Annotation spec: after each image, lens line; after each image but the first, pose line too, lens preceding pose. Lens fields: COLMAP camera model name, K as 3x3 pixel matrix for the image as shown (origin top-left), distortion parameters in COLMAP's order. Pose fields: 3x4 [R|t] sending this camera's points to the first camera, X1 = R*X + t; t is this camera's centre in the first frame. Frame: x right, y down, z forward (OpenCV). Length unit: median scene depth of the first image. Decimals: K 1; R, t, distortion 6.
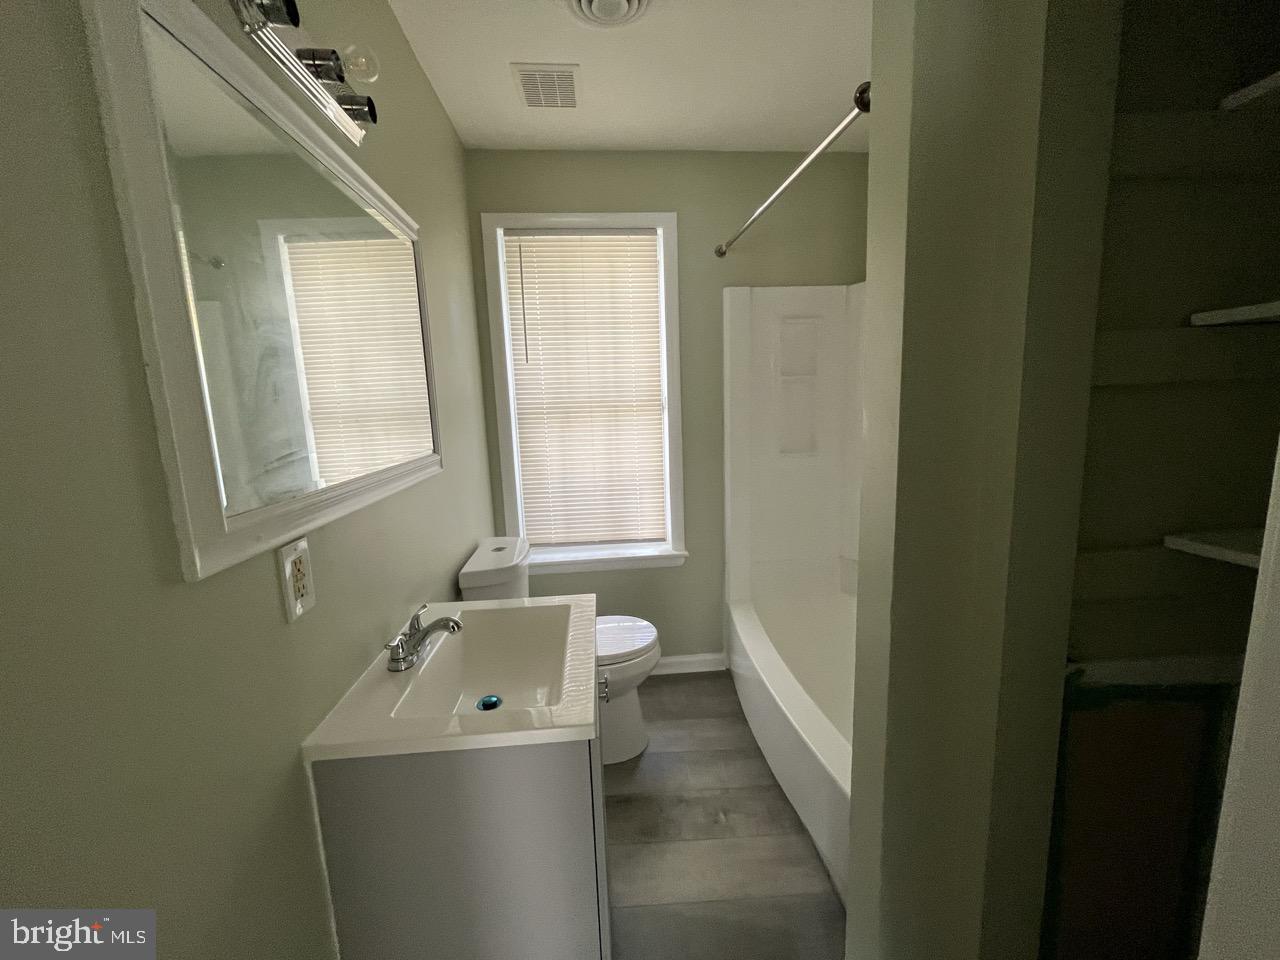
lens RADIAL K [[516.5, 0, 640.0], [0, 516.5, 480.0], [0, 0, 1]] dist [-0.003588, 0.000157]
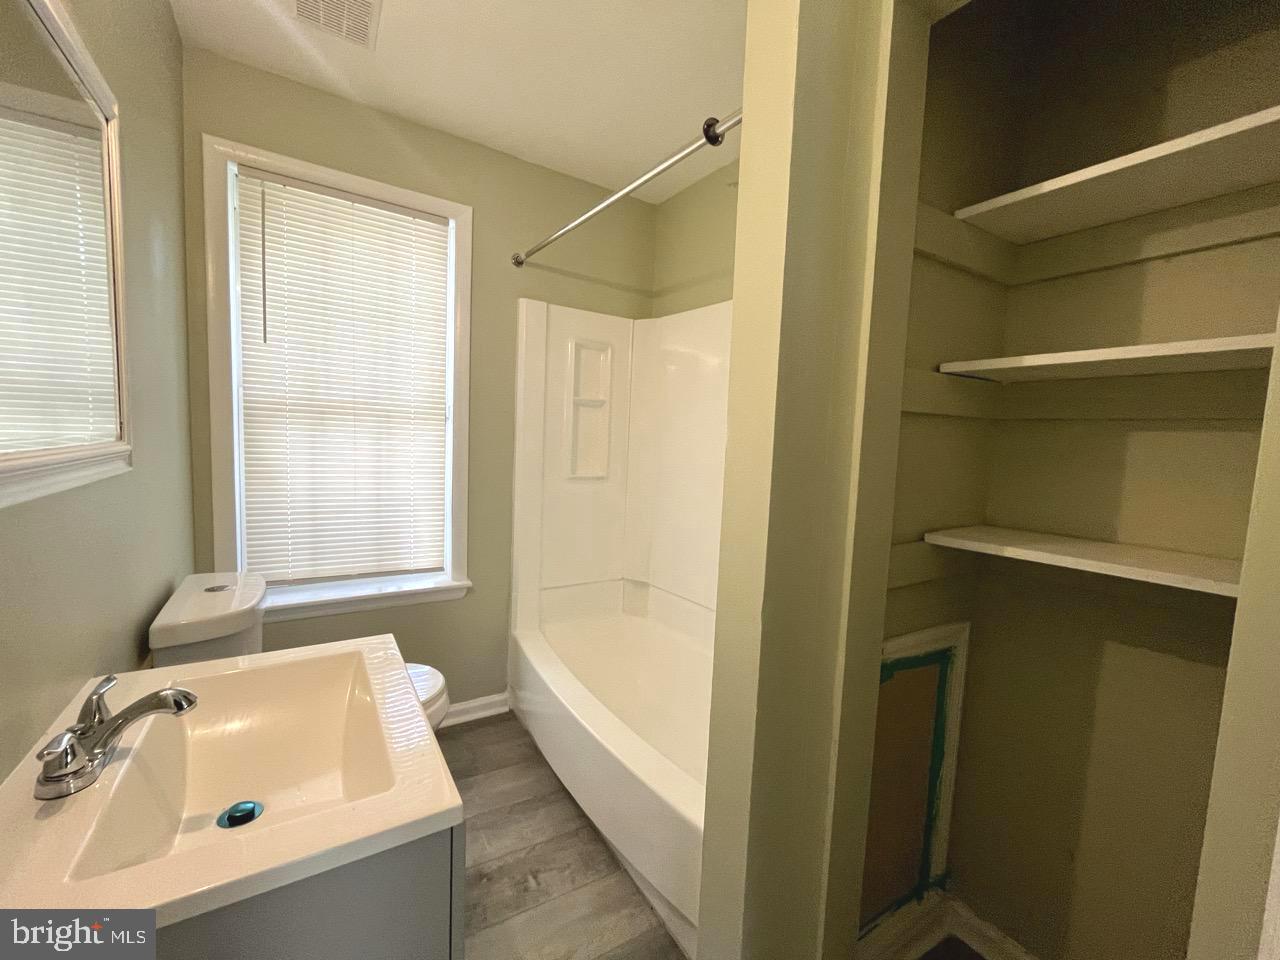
lens RADIAL K [[516.5, 0, 640.0], [0, 516.5, 480.0], [0, 0, 1]] dist [-0.003588, 0.000157]
pose [[0.881842, 0.034699, 0.470267, -0.092421], [-0.003903, 0.997792, -0.066305, 0.028237], [-0.471529, 0.056635, 0.880030, 0.090435]]
